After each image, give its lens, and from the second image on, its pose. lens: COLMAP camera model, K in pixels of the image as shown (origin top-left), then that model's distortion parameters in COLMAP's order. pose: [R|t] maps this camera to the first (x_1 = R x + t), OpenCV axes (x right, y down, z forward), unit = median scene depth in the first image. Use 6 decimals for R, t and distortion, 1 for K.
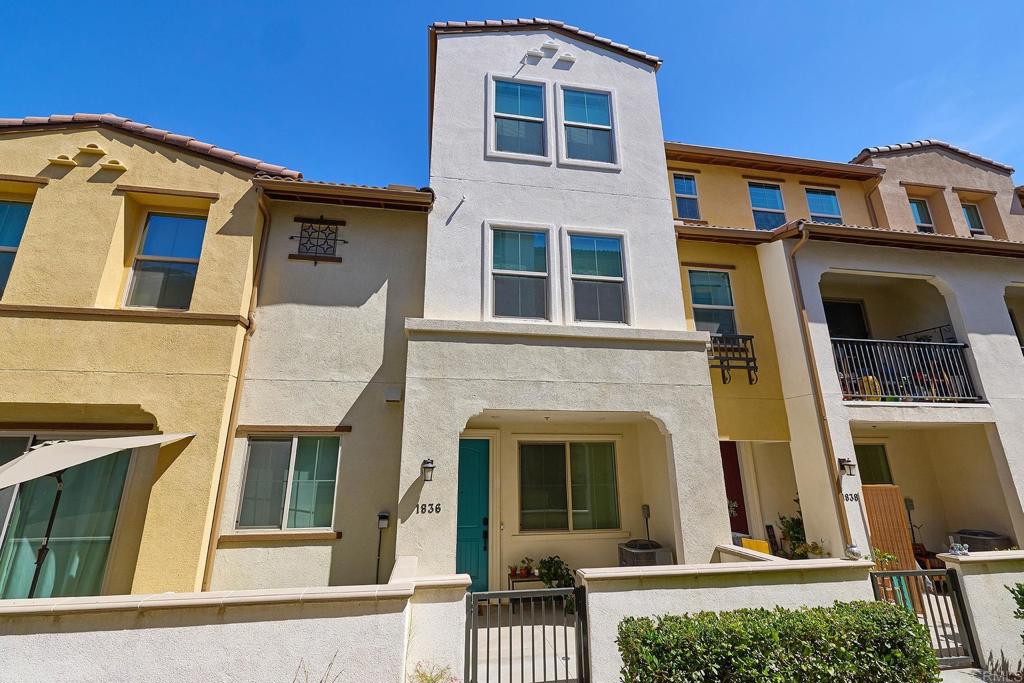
lens RADIAL K [[440.2, 0, 512.0], [0, 440.2, 341.5], [0, 0, 1]] dist [-0.000979, 0.000052]
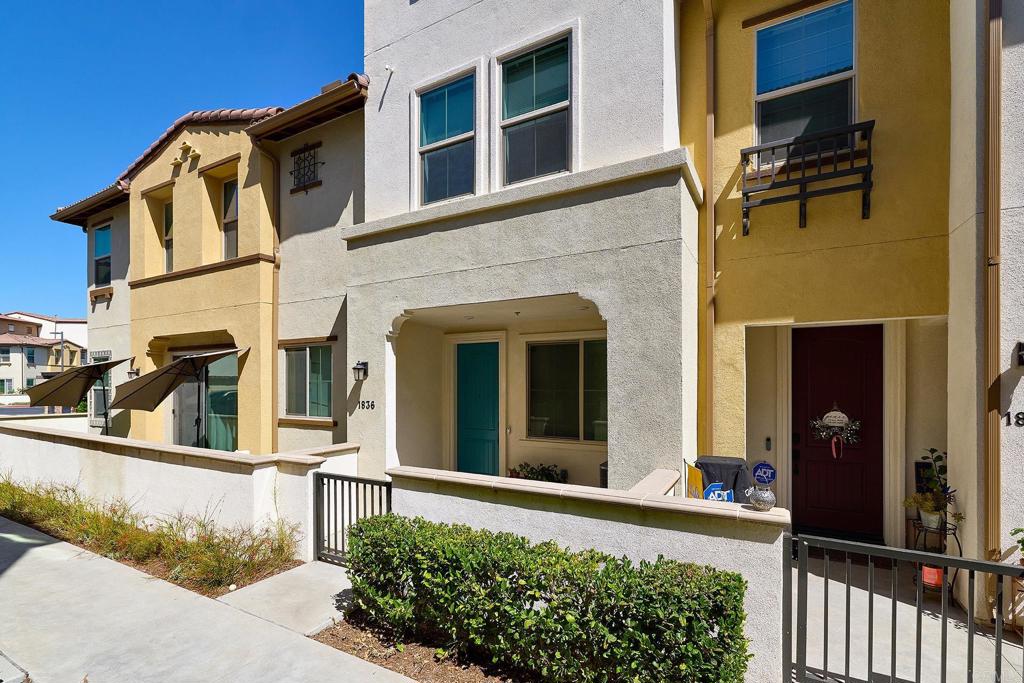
lens RADIAL K [[470.4, 0, 513.3], [0, 470.4, 382.3], [0, 0, 1]] dist [0.001244, -0.000016]
pose [[0.781639, 0.001664, -0.623729, 0.705166], [0.171101, 0.961064, 0.216982, 0.113788], [0.599804, -0.276322, 0.750920, 0.302732]]
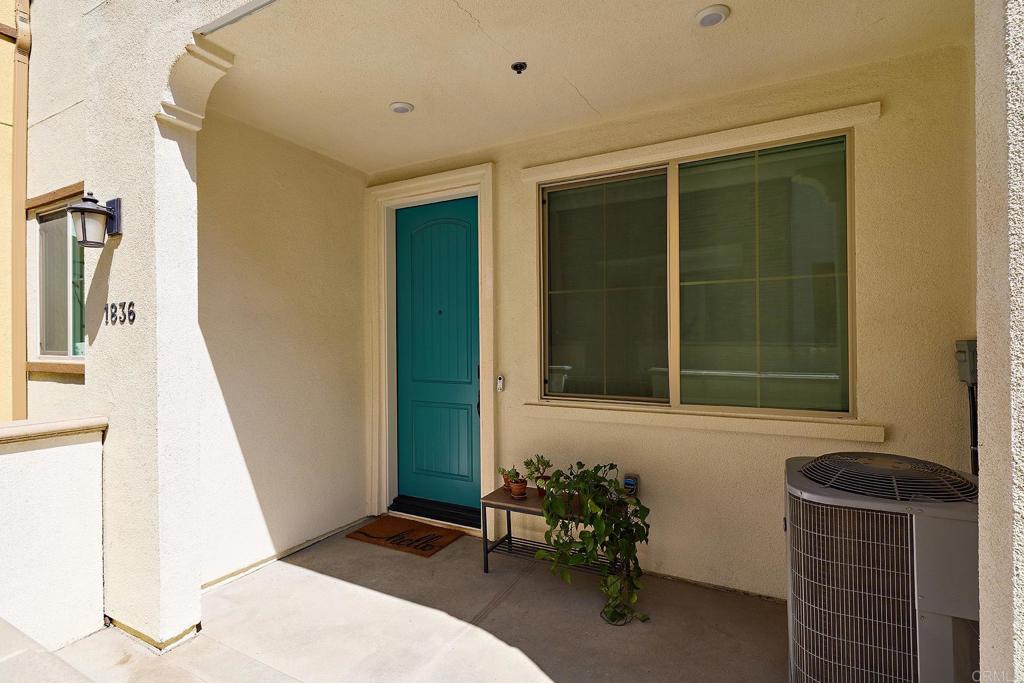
lens RADIAL K [[509.8, 0, 512.0], [0, 509.8, 341.5], [0, 0, 1]] dist [-0.000034, 0.000975]
pose [[0.780143, -0.001299, -0.625600, 0.339851], [0.175750, 0.960181, 0.217172, 0.311351], [0.600407, -0.279374, 0.749307, 0.728636]]
